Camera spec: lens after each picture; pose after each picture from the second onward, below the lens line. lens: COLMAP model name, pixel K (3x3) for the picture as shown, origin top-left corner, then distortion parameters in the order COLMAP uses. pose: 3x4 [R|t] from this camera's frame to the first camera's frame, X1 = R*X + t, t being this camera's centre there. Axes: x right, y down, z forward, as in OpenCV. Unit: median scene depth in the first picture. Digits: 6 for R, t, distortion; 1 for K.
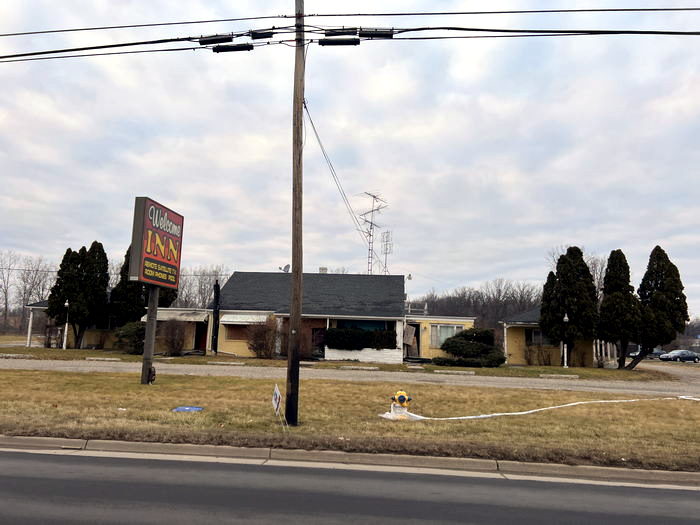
lens RADIAL K [[538.4, 0, 350.0], [0, 538.4, 262.5], [0, 0, 1]] dist [0.103714, -0.106030]
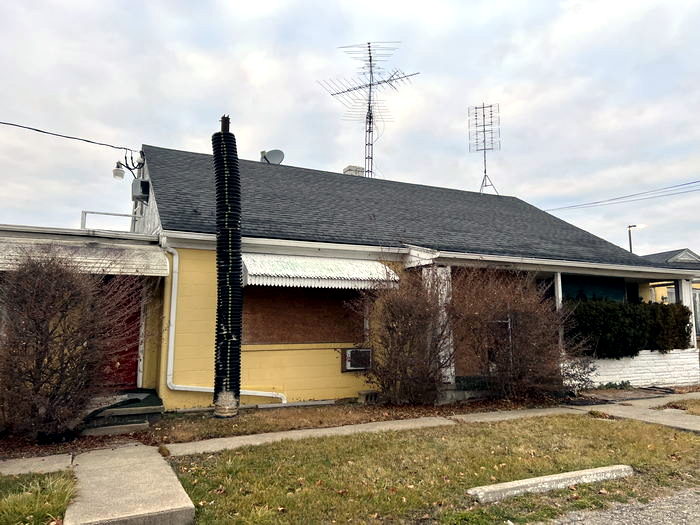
lens RADIAL K [[519.9, 0, 350.0], [0, 519.9, 262.5], [0, 0, 1]] dist [0.011058, 0.005252]
pose [[0.870757, 0.024695, 0.491094, -0.322810], [-0.035994, 0.999260, 0.013572, 0.098281], [-0.490395, -0.029495, 0.871001, 0.773595]]
